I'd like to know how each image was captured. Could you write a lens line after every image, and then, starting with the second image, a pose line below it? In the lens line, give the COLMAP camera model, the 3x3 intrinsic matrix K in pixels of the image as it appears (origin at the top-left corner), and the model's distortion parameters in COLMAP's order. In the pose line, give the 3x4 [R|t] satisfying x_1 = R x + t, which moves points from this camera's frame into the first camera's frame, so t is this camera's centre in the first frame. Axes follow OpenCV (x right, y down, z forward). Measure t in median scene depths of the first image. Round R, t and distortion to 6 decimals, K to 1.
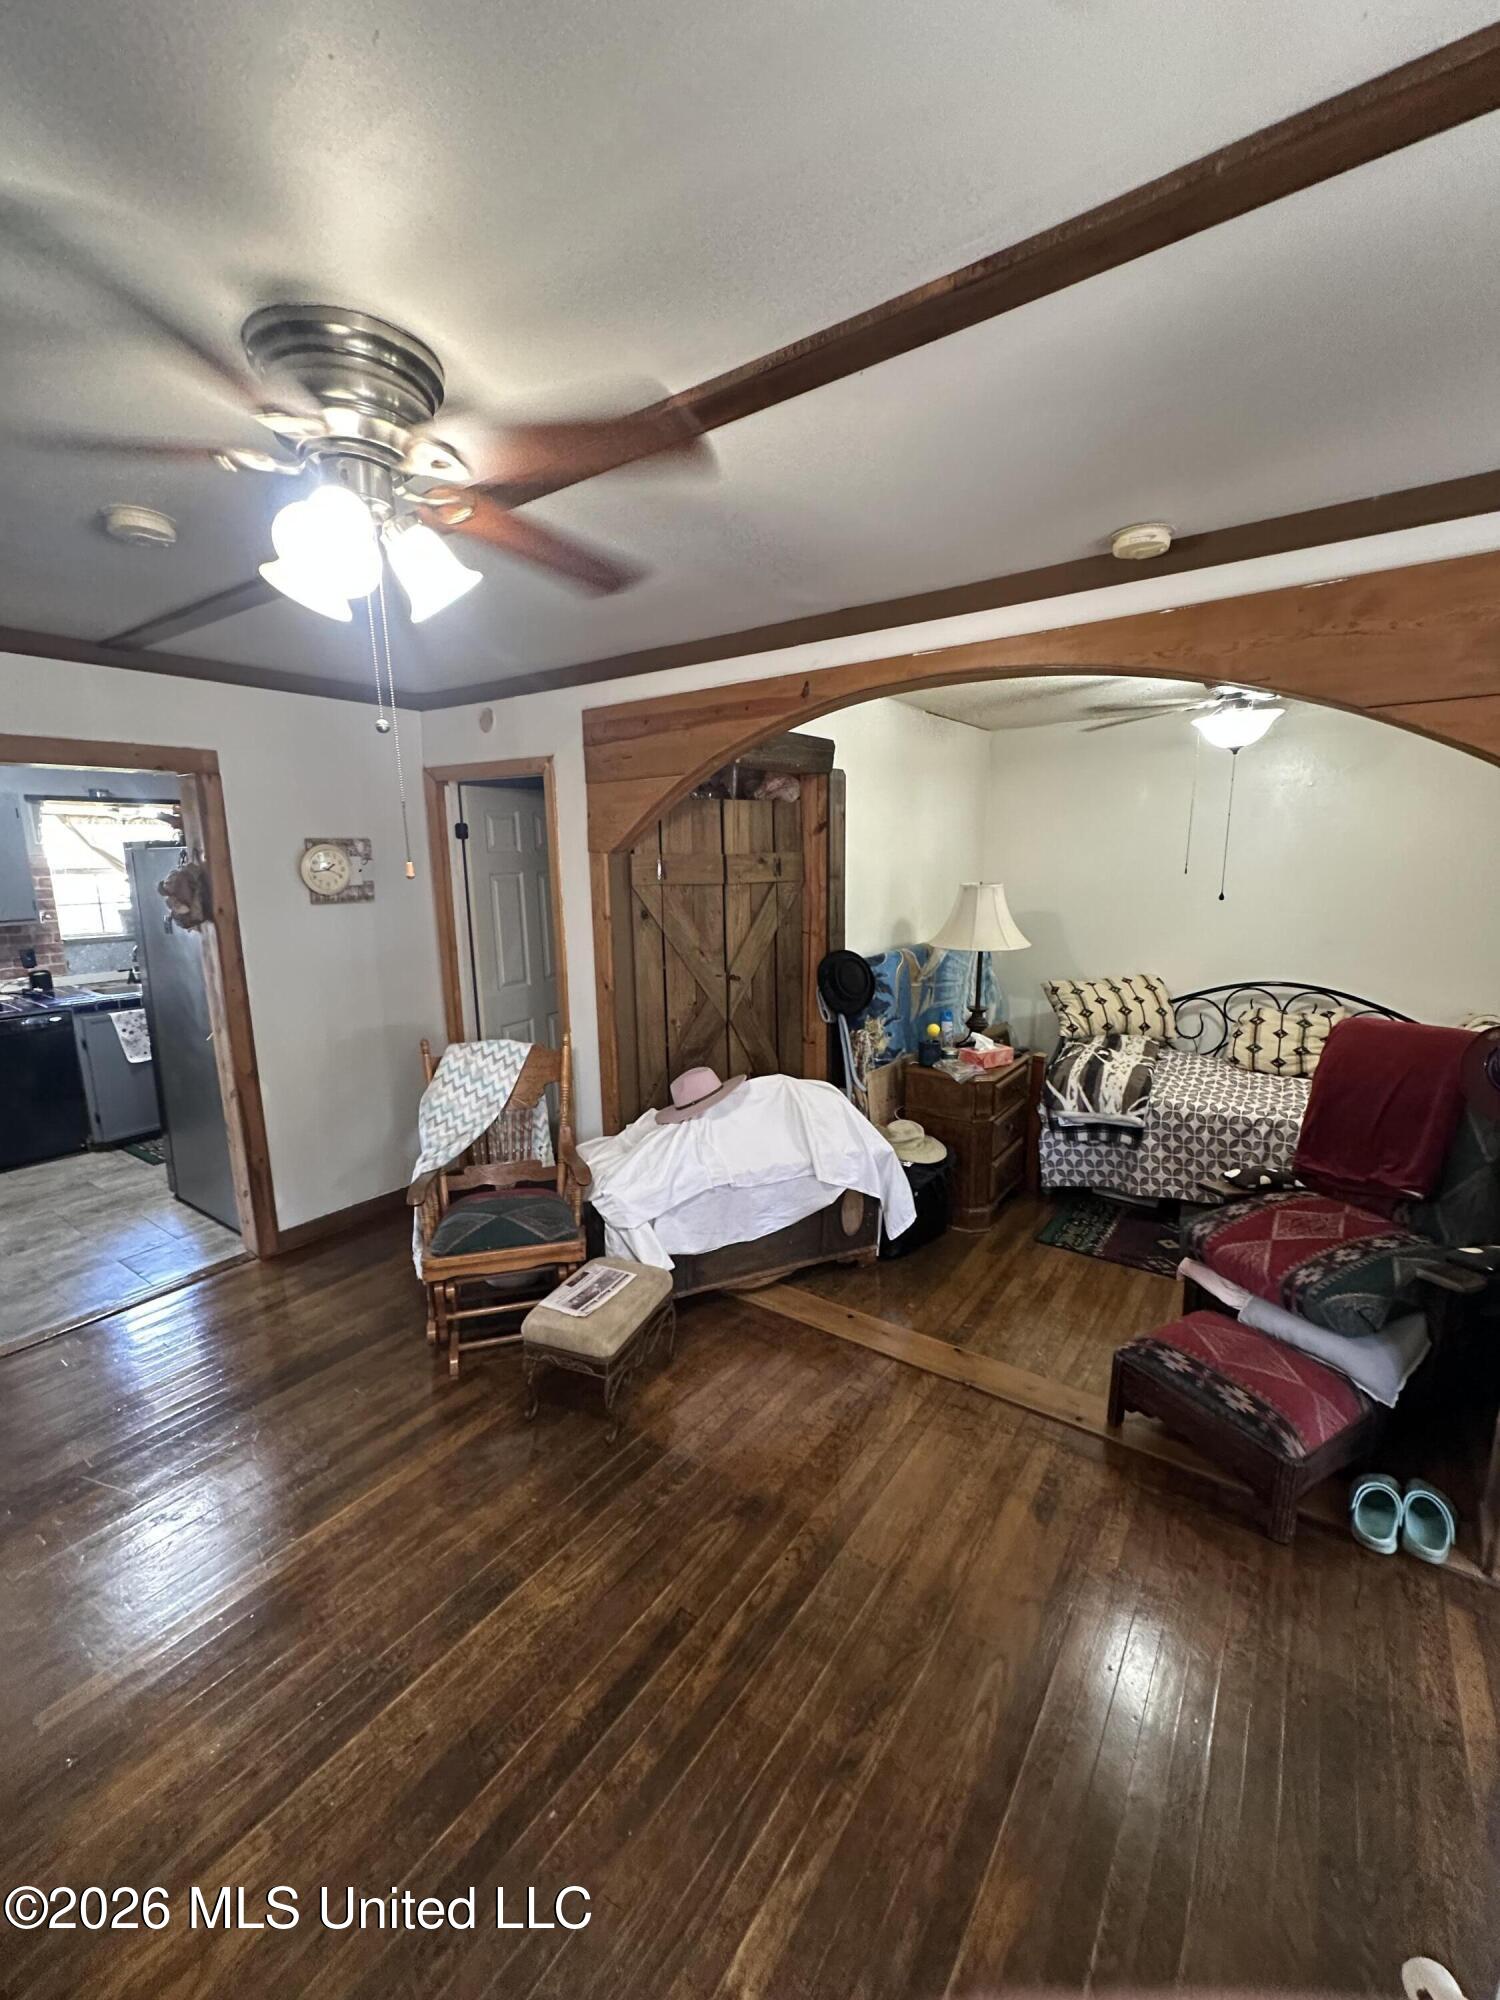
lens RADIAL K [[806.7, 0, 752.4], [0, 806.7, 1002.0], [0, 0, 1]] dist [-0.002379, 0.000567]
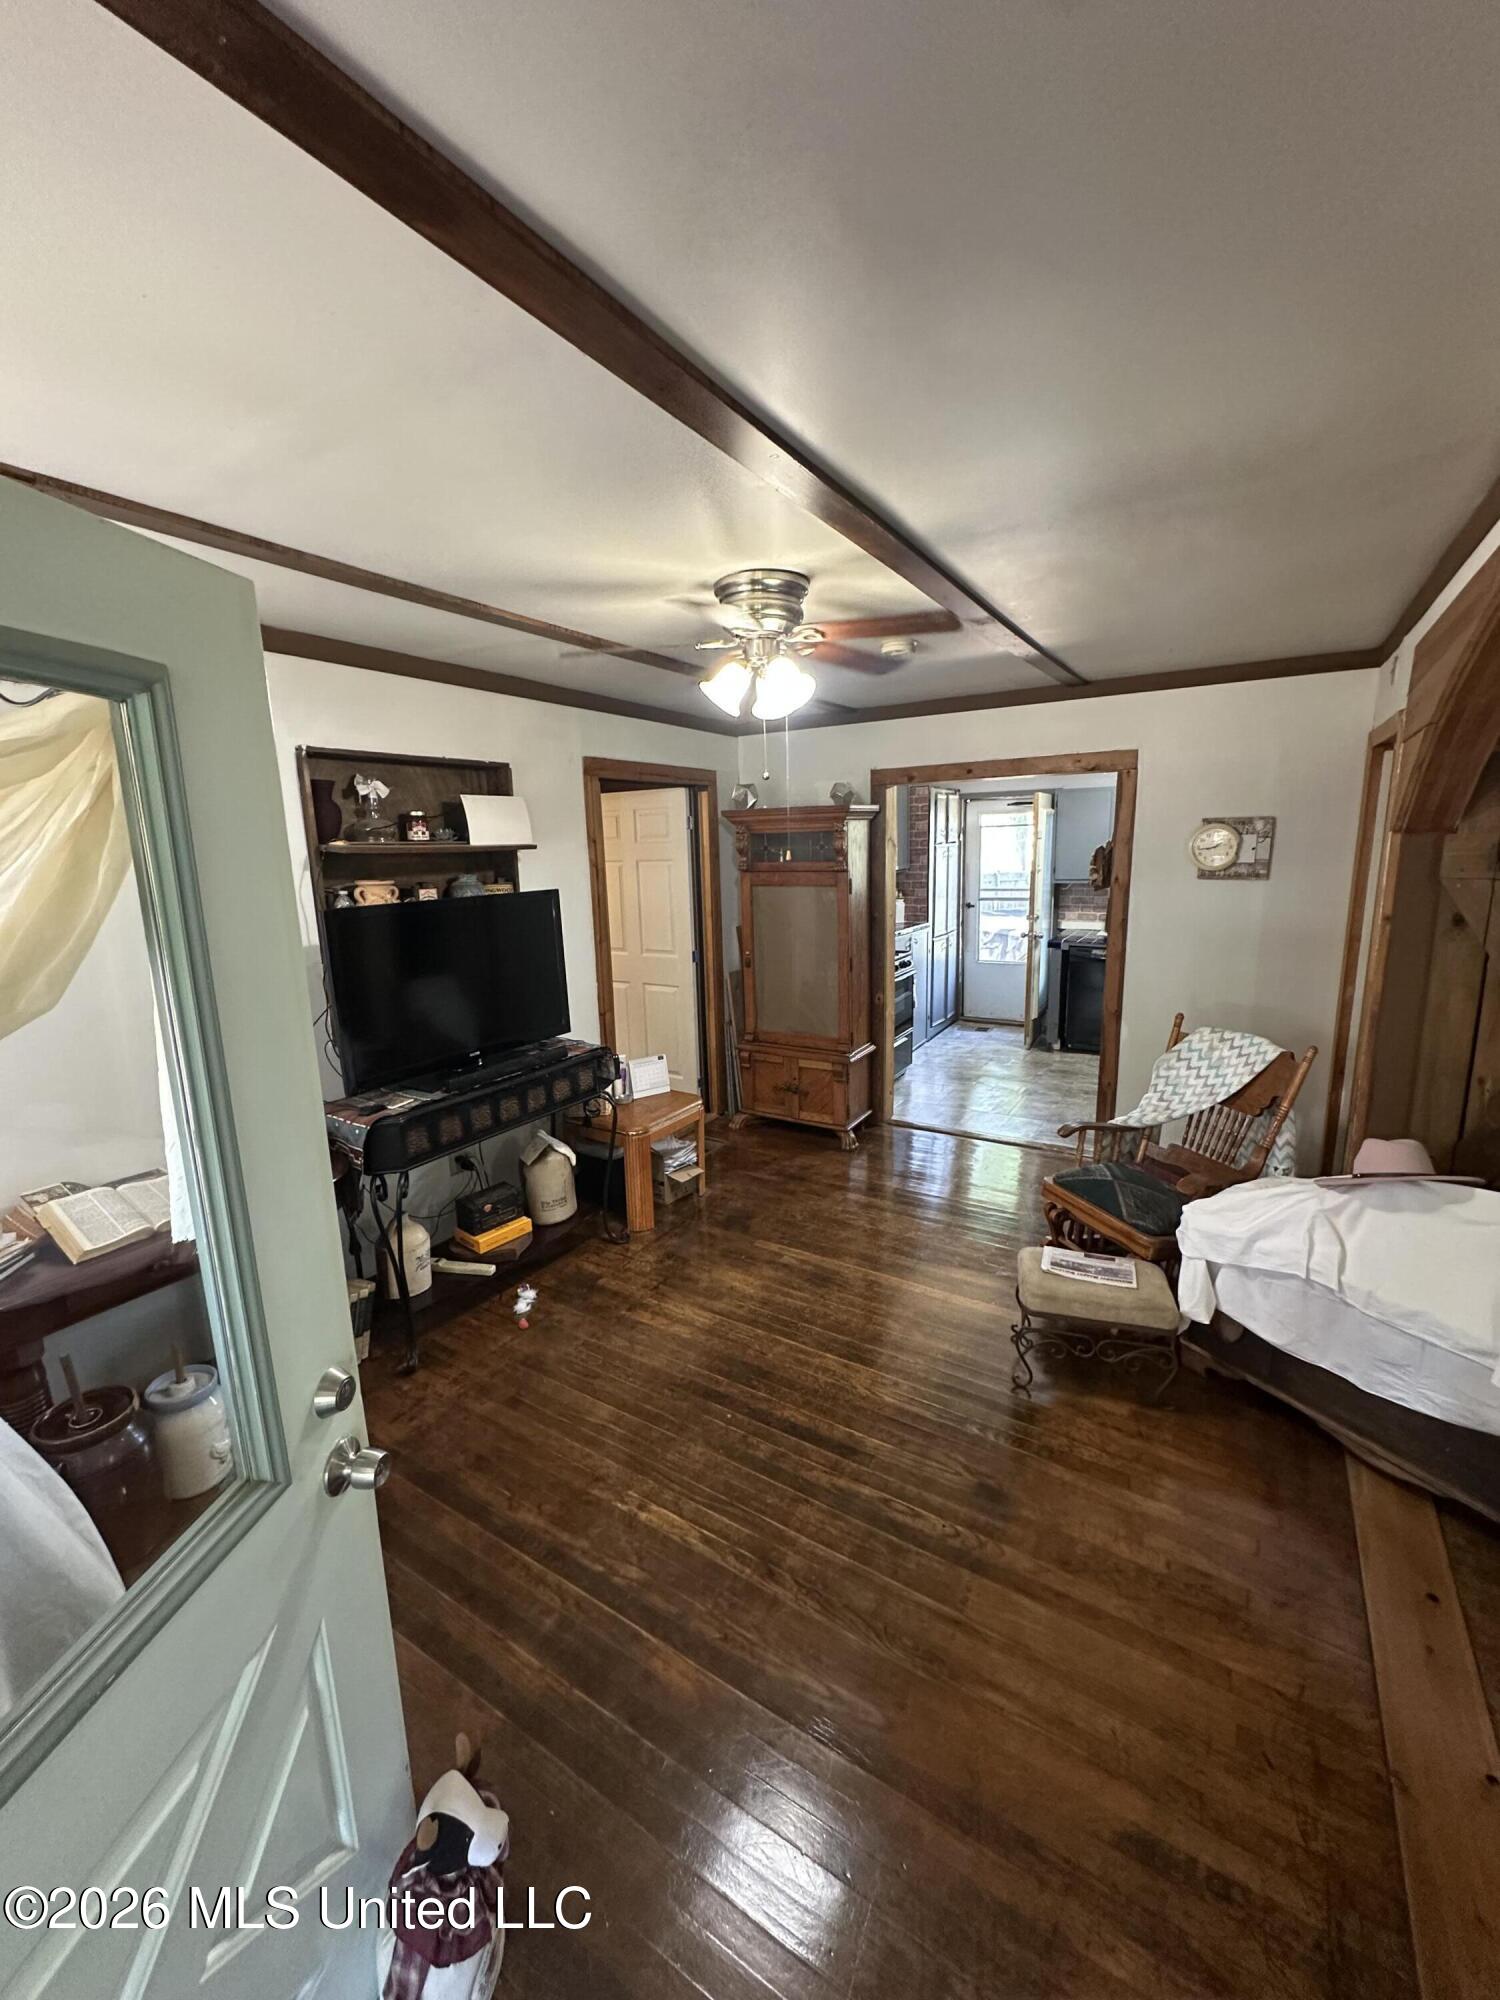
lens RADIAL K [[806.7, 0, 750.1], [0, 806.7, 998.9], [0, 0, 1]] dist [-0.002379, 0.000567]
pose [[0.061336, 0.204213, -0.977003, 0.571105], [-0.160832, 0.968077, 0.192250, -0.082535], [0.985074, 0.145342, 0.092222, 0.349682]]
